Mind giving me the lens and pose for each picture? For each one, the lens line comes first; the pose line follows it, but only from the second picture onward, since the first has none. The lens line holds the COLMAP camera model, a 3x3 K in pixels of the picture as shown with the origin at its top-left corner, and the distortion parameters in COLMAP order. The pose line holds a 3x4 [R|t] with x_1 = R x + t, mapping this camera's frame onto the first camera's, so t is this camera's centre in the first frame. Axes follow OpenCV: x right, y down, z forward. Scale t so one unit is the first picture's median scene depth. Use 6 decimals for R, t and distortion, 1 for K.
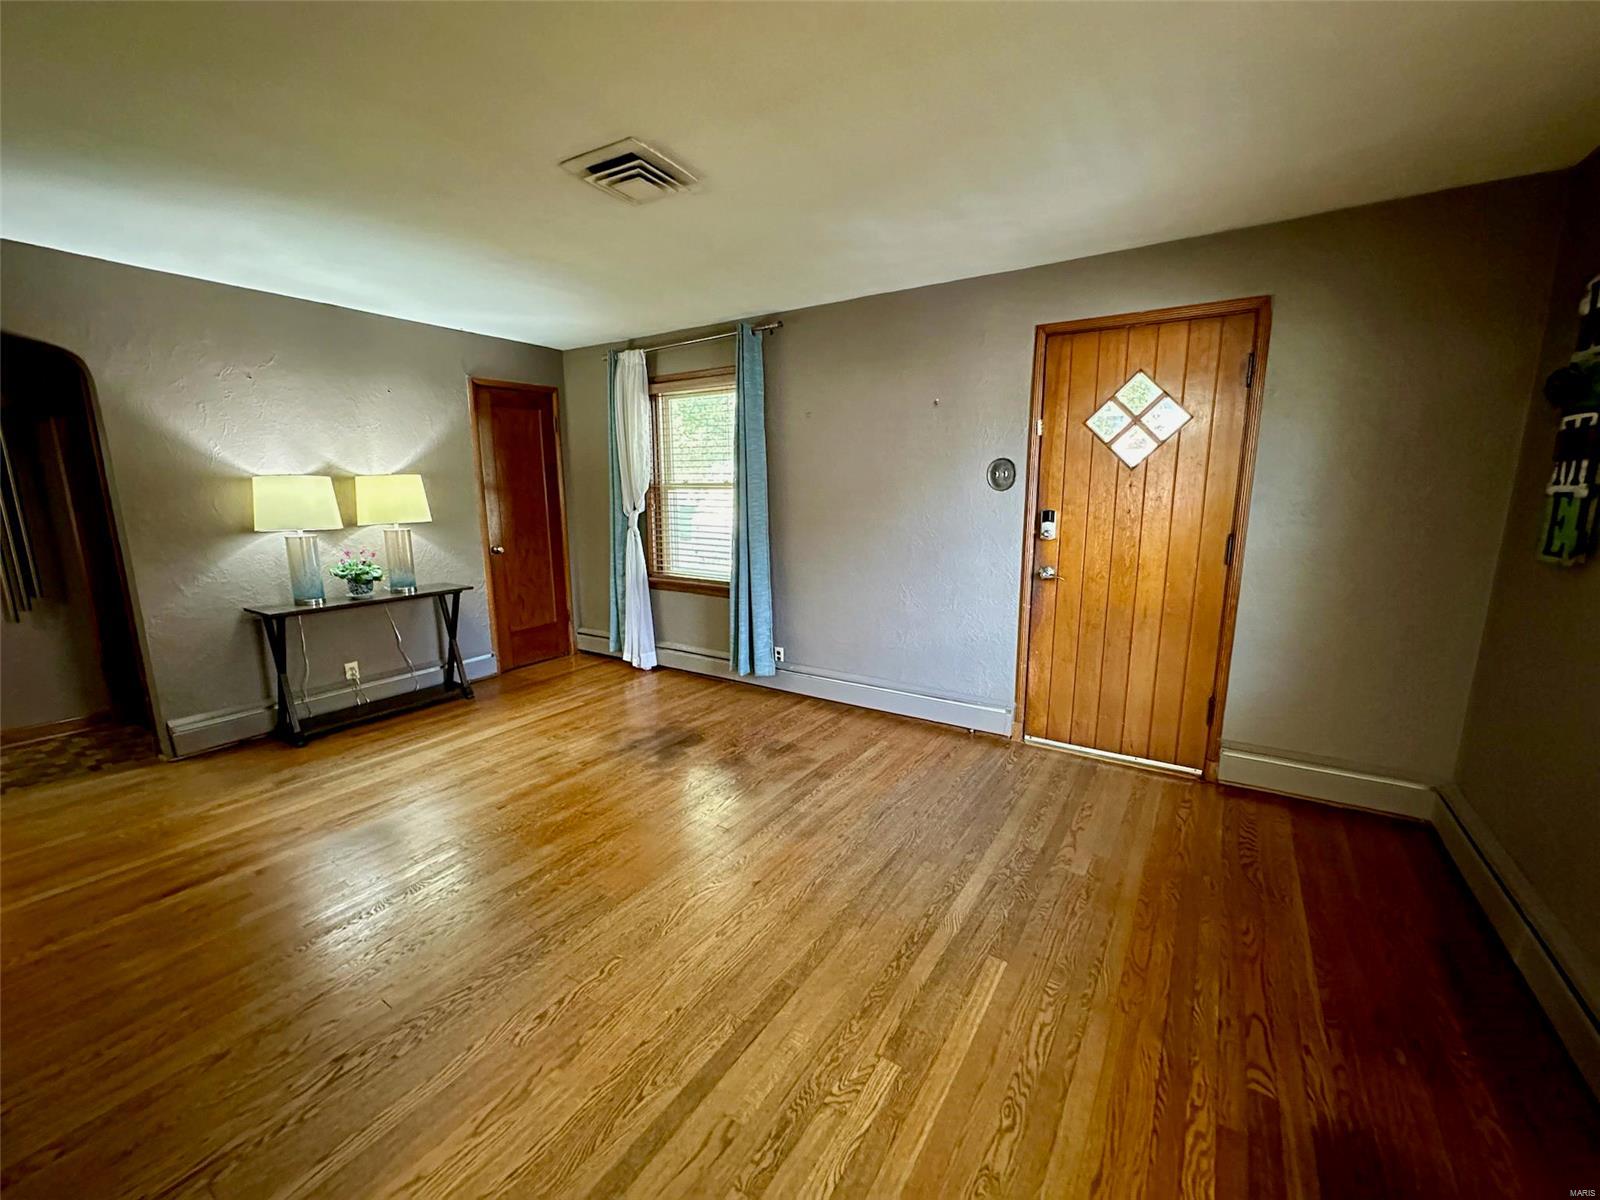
lens RADIAL K [[639.7, 0, 802.3], [0, 639.7, 600.9], [0, 0, 1]] dist [-0.003752, 0.000771]
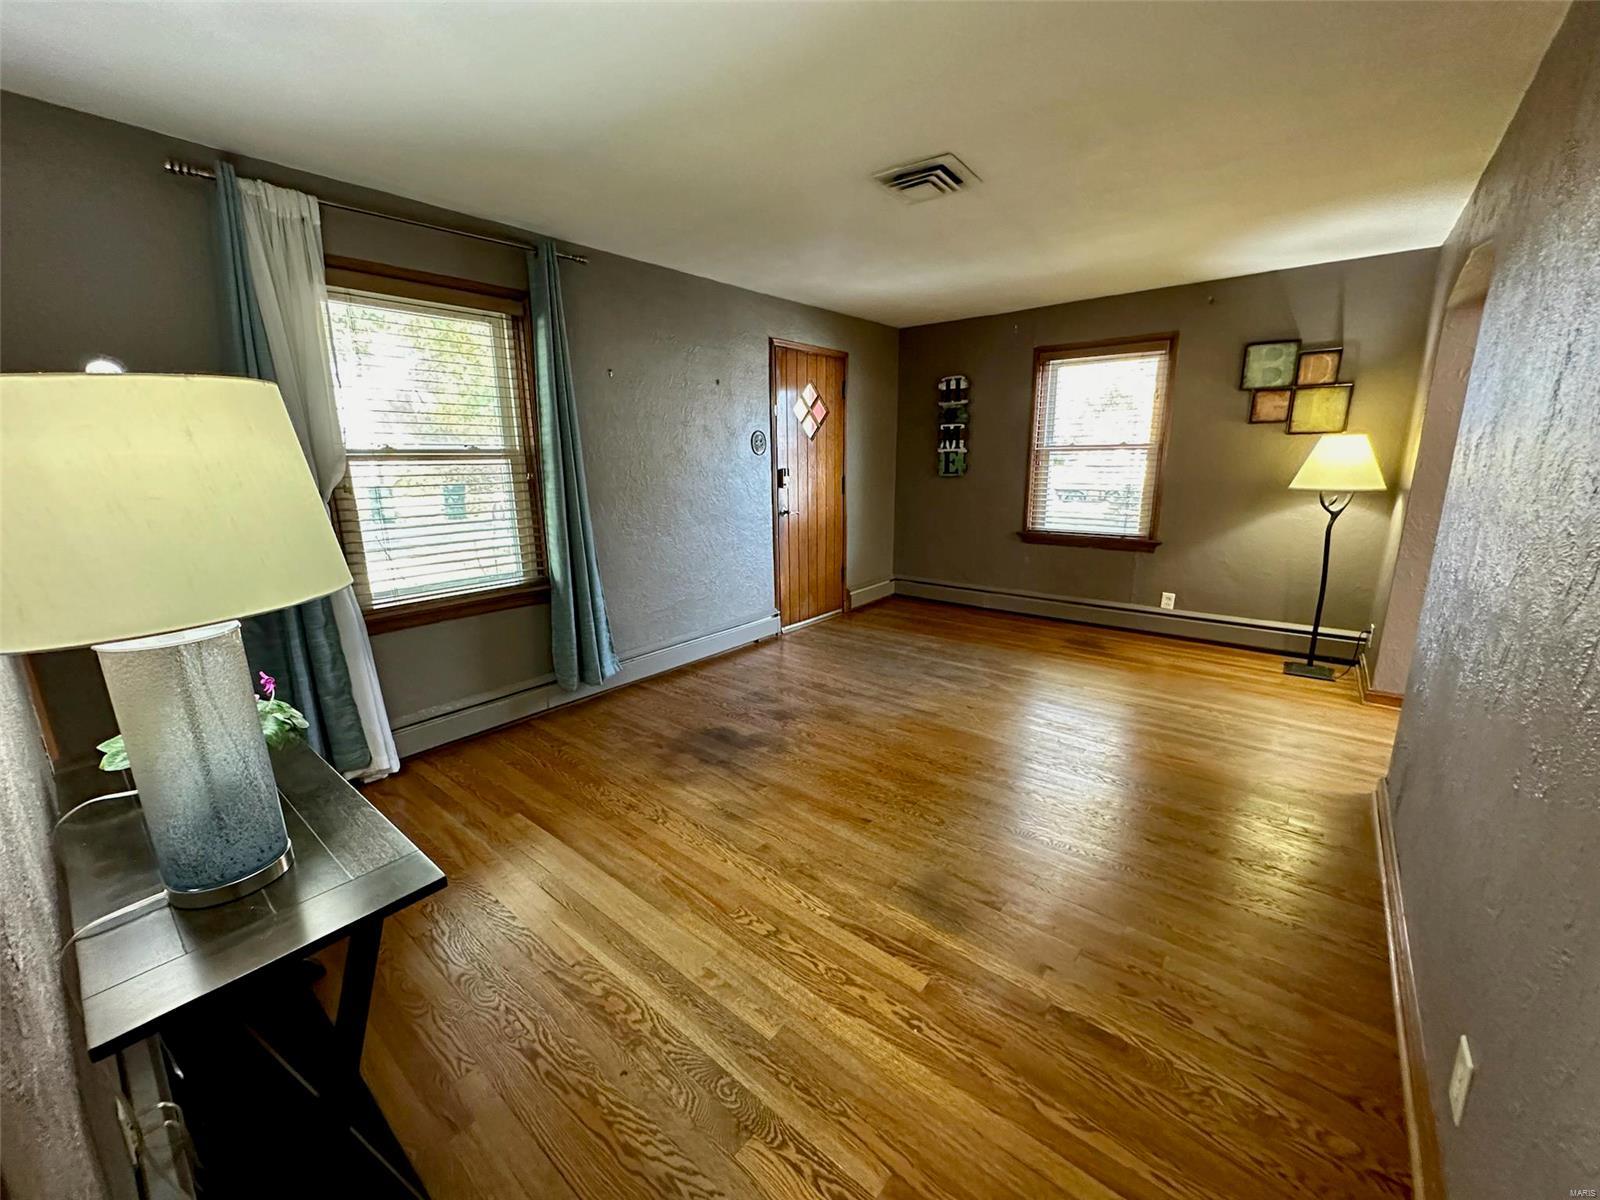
lens RADIAL K [[639.7, 0, 799.5], [0, 639.7, 596.0], [0, 0, 1]] dist [-0.003752, 0.000771]
pose [[0.114915, -0.211907, 0.970510, -1.096638], [0.193880, 0.962978, 0.187306, -0.127843], [-0.974272, 0.166638, 0.151745, 0.793146]]
